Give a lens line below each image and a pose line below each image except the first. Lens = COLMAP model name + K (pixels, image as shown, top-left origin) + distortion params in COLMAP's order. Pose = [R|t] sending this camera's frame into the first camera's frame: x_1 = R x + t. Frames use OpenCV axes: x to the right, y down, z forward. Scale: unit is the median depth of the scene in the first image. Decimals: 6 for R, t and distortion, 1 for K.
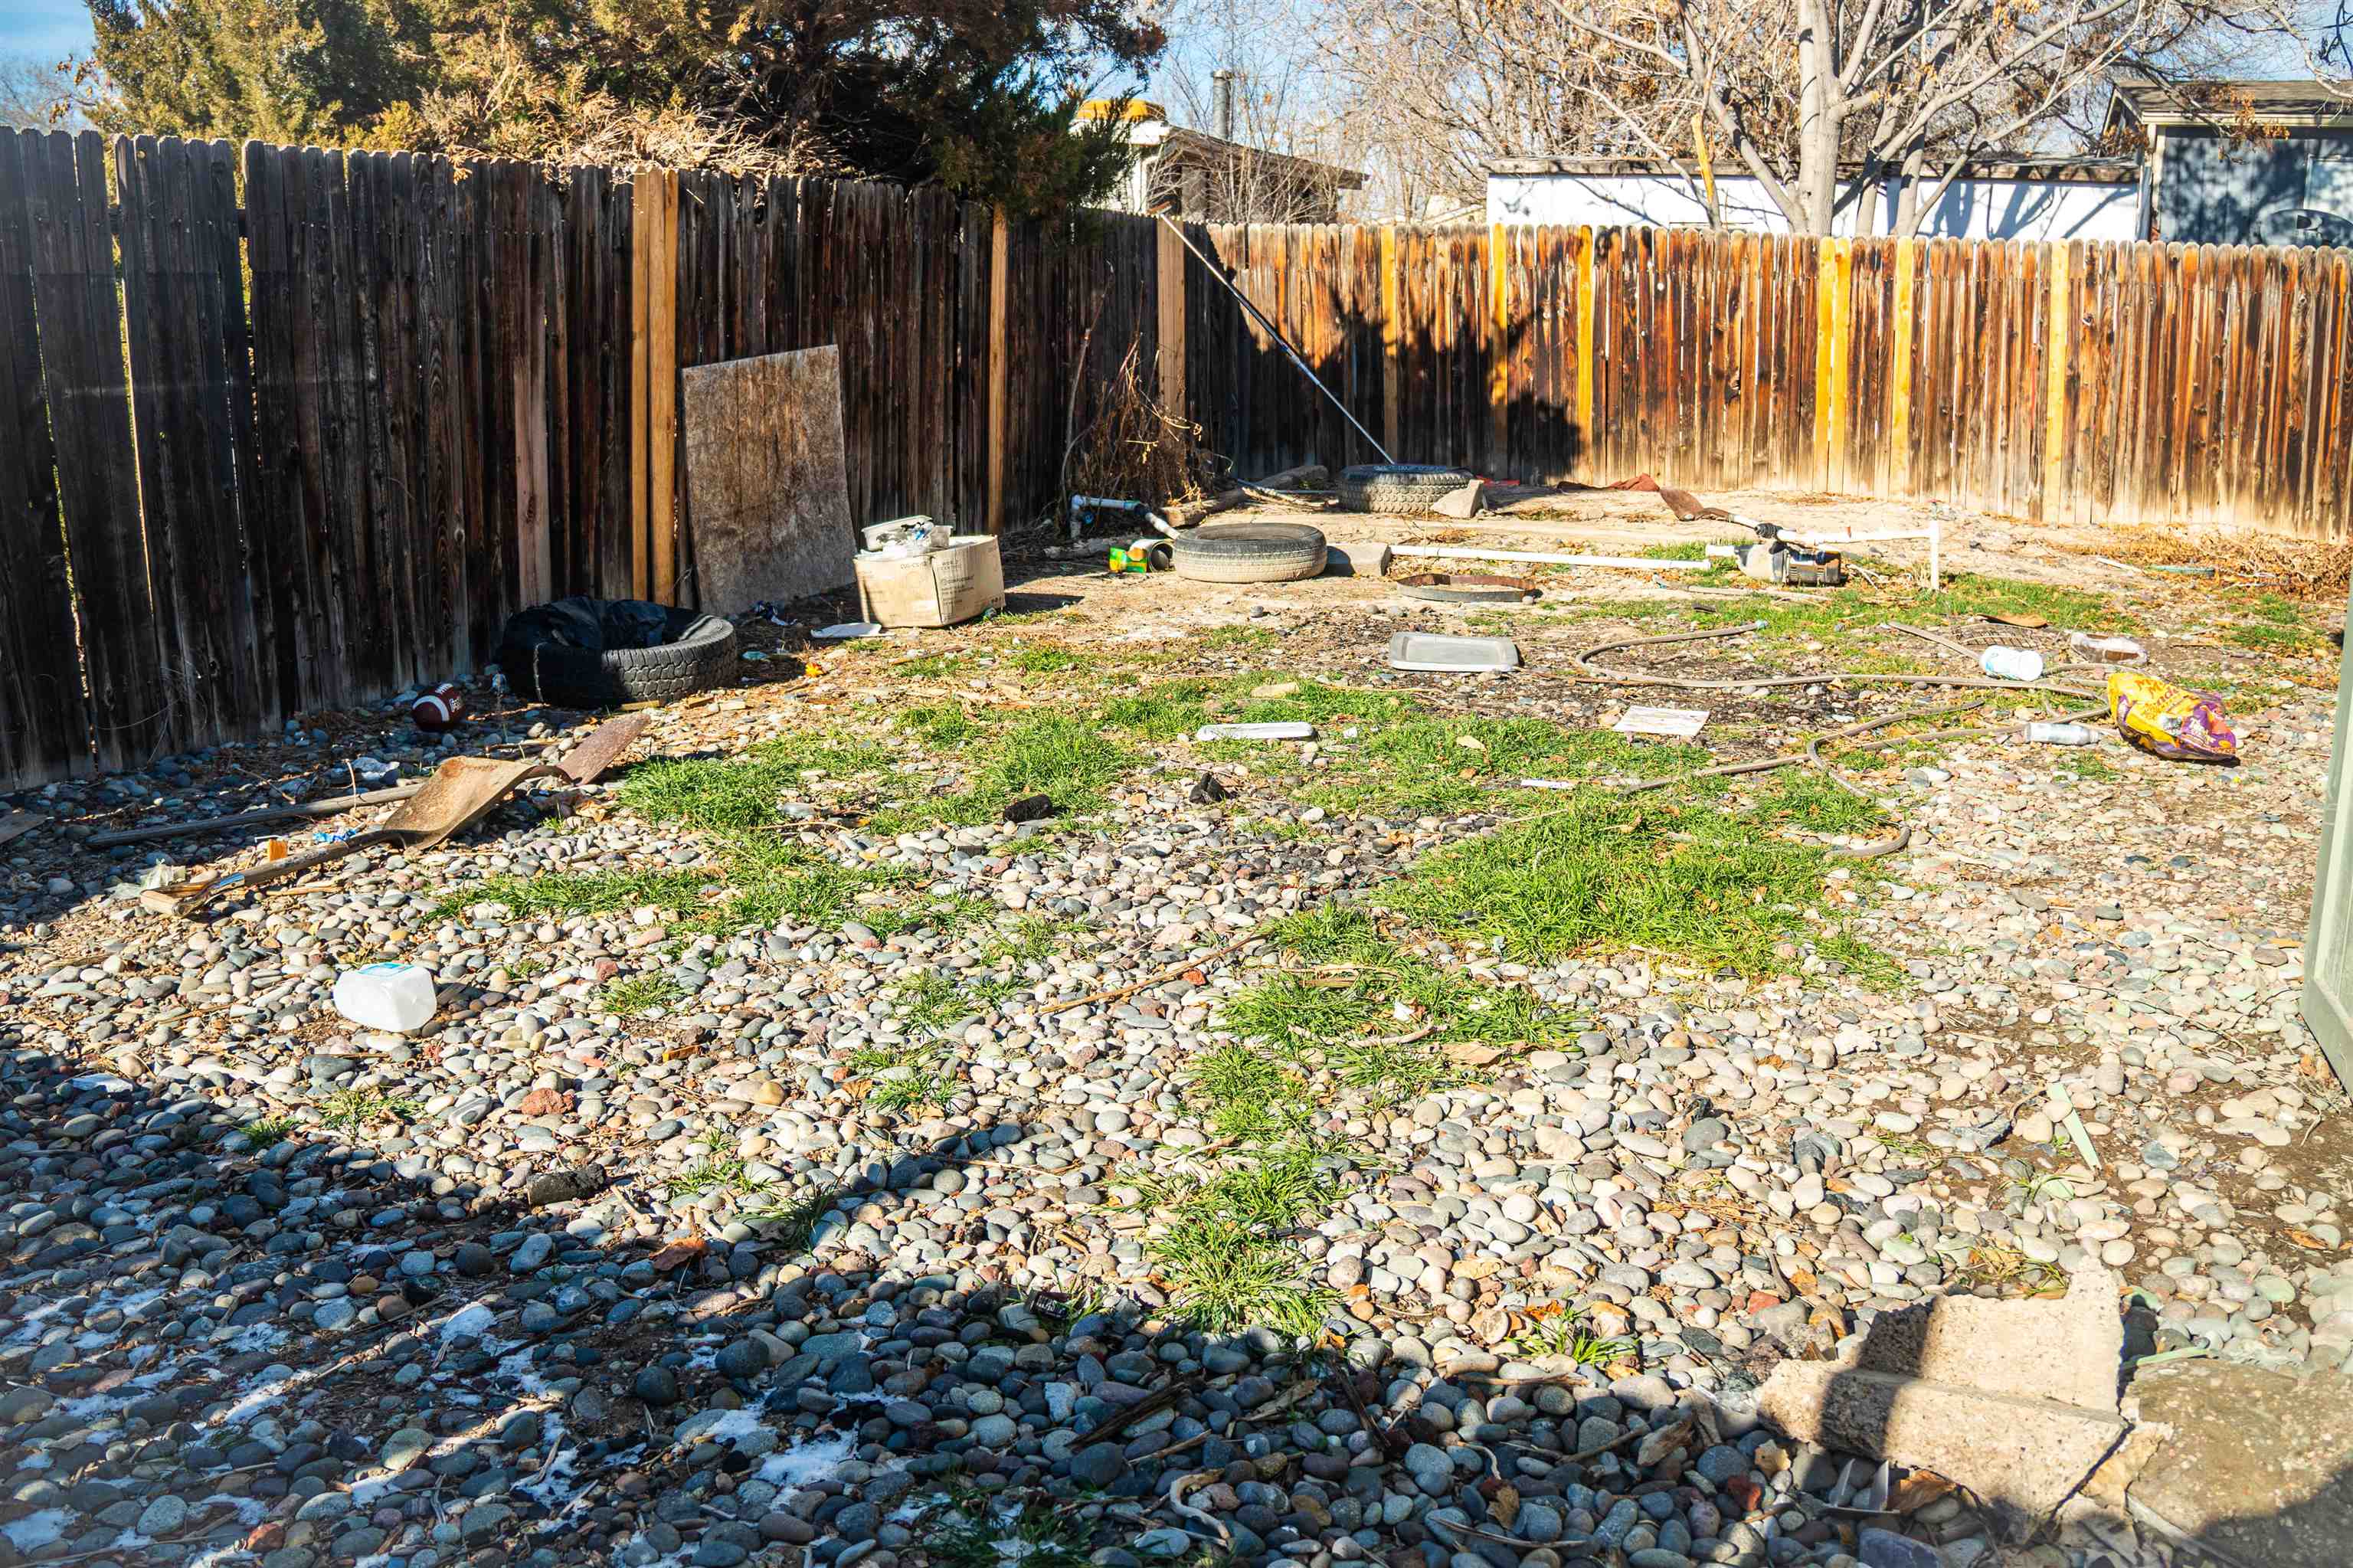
lens RADIAL K [[1903.2, 0, 1174.1], [0, 1903.2, 773.6], [0, 0, 1]] dist [-0.184452, 0.095825]
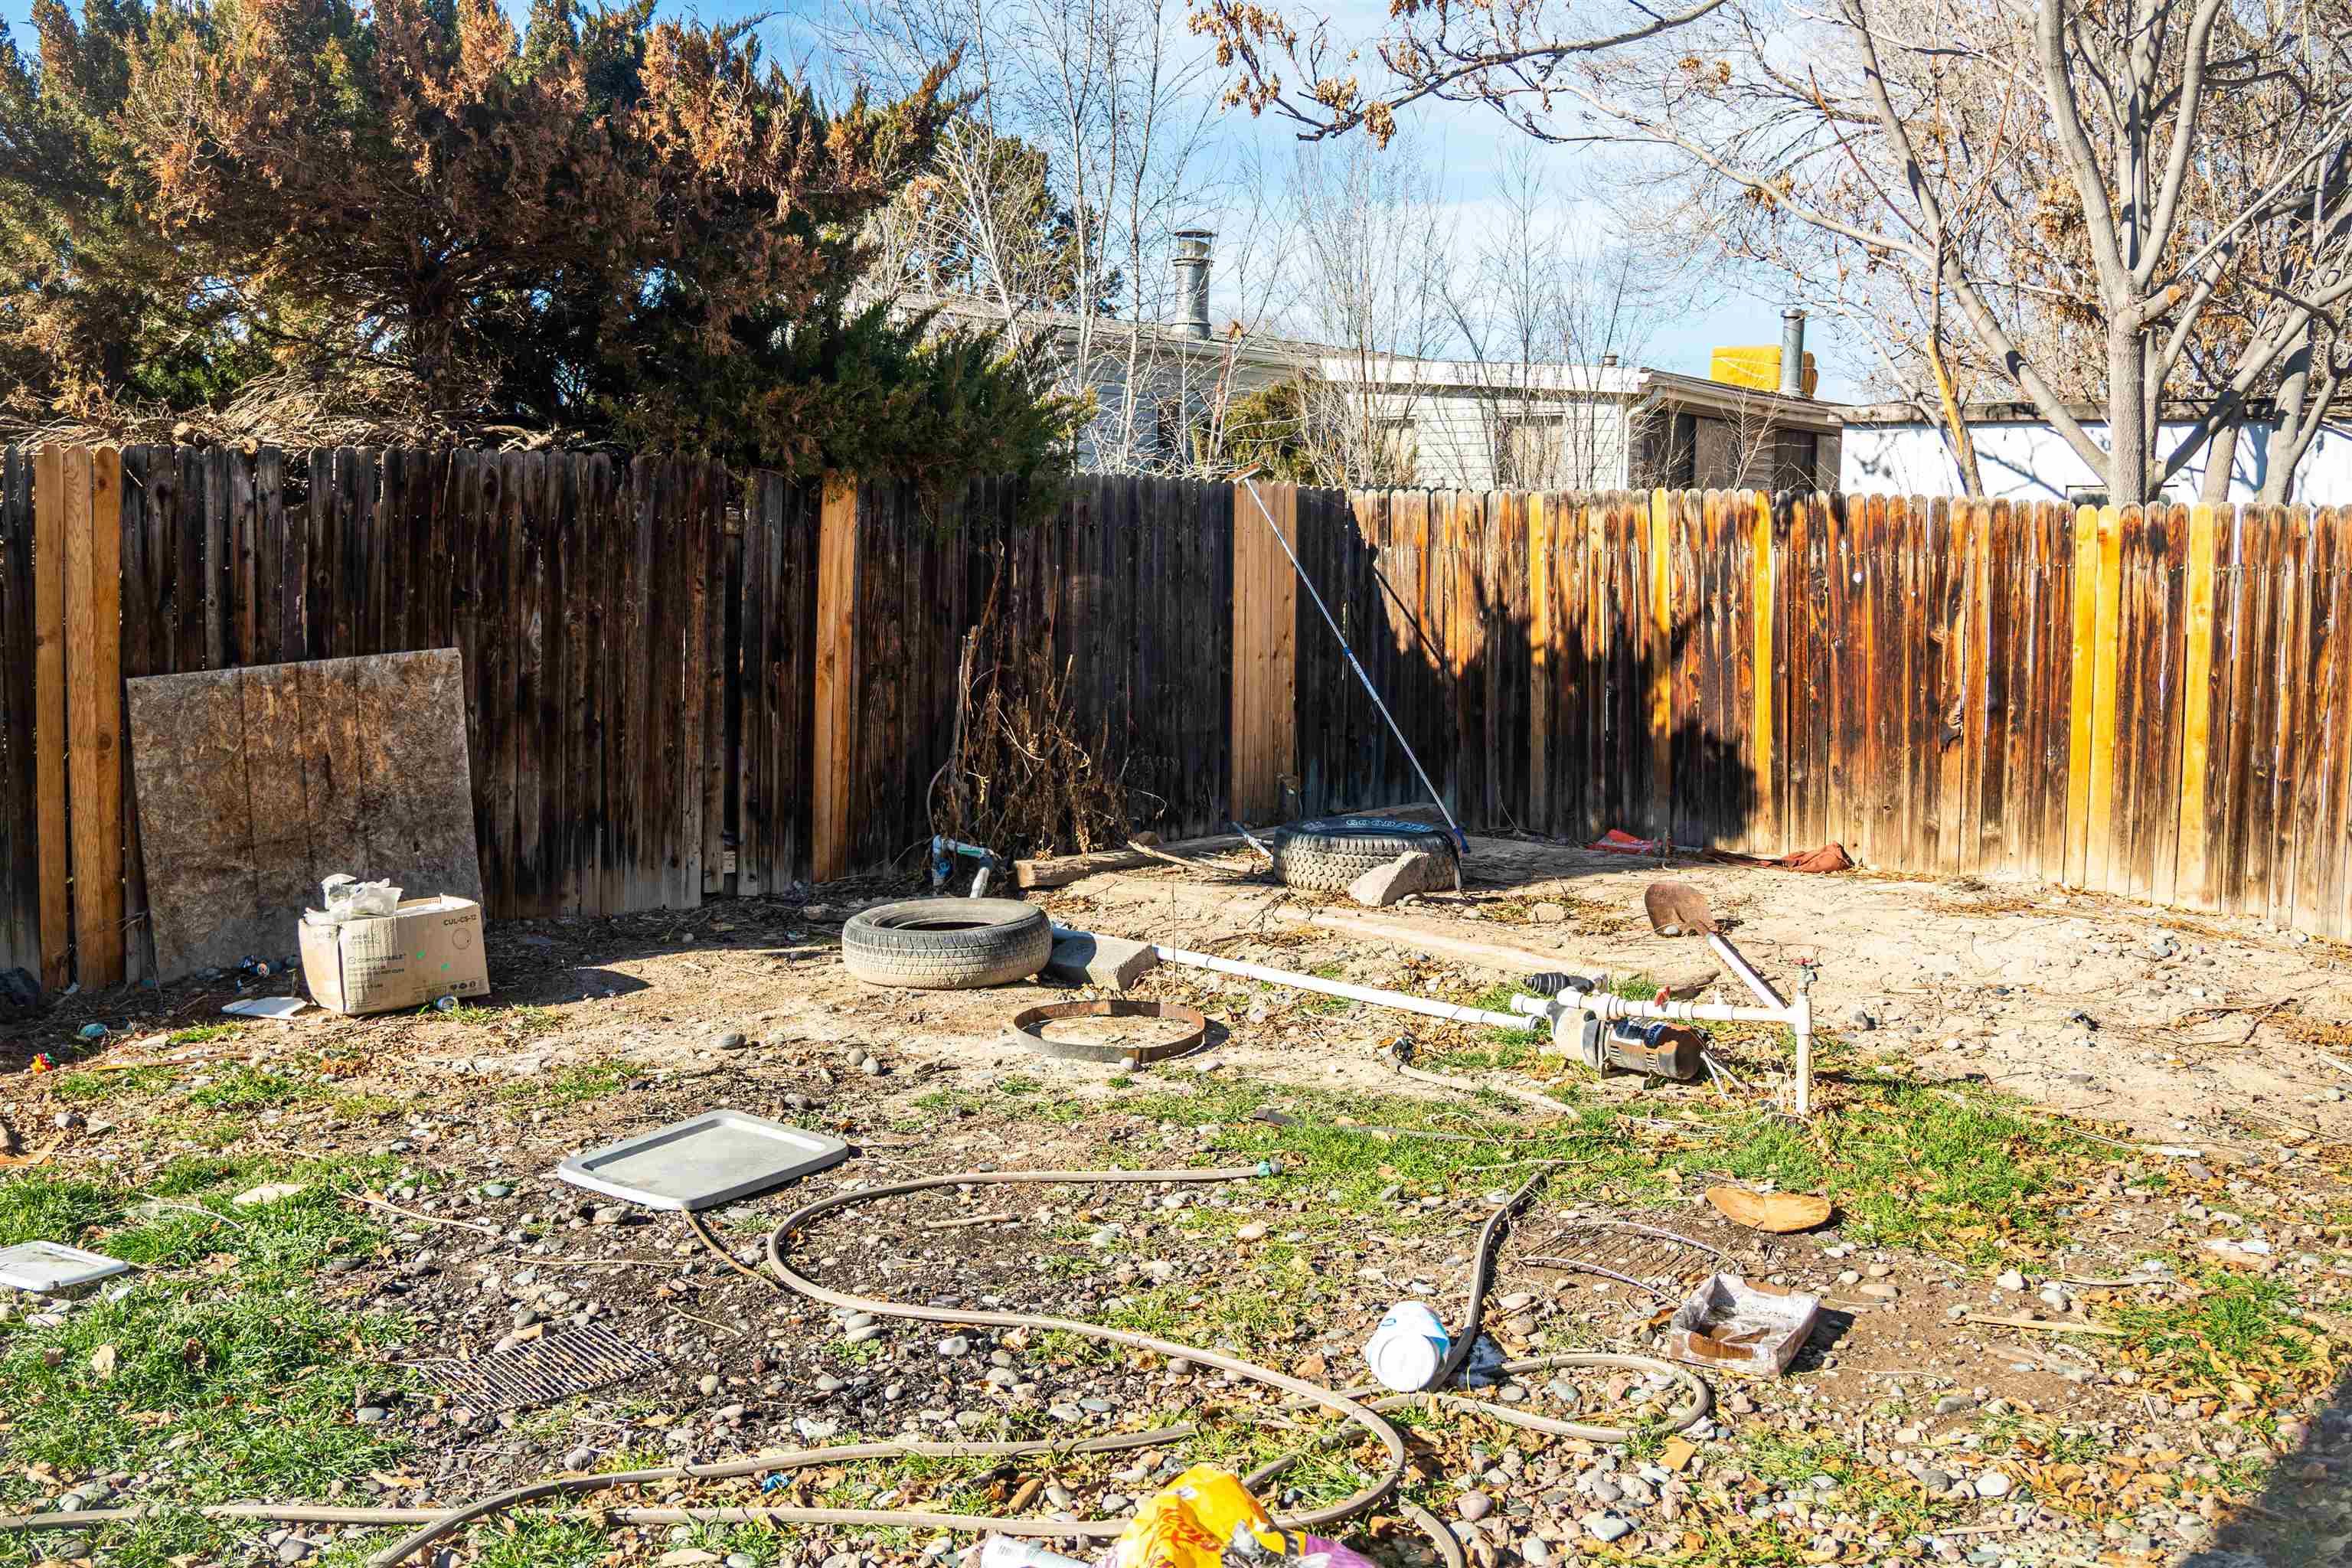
lens RADIAL K [[1985.3, 0, 1173.0], [0, 1985.3, 797.7], [0, 0, 1]] dist [-0.150983, 0.018238]
pose [[0.916755, 0.059919, -0.394931, 0.311102], [-0.108410, 0.988899, -0.101618, -0.076321], [0.384458, 0.135973, 0.913073, 0.240468]]
